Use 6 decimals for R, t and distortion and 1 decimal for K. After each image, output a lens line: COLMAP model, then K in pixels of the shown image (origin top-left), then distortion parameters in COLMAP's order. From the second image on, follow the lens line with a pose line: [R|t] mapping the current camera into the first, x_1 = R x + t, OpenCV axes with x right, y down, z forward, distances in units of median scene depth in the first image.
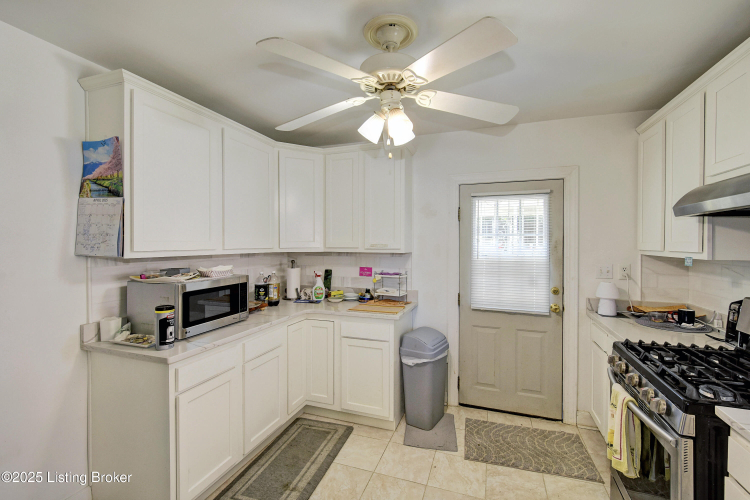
lens RADIAL K [[331.3, 0, 377.5], [0, 331.3, 247.1], [0, 0, 1]] dist [-0.001595, -0.000263]
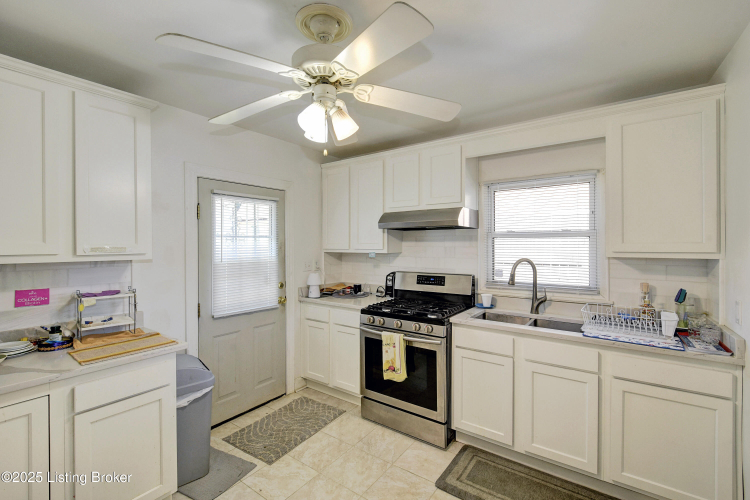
lens RADIAL K [[331.3, 0, 377.5], [0, 331.3, 247.1], [0, 0, 1]] dist [-0.001595, -0.000263]
pose [[0.271649, -0.012004, 0.962322, -0.499222], [0.016532, 0.999833, 0.007805, -0.006211], [-0.962255, 0.013789, 0.271802, 0.356176]]
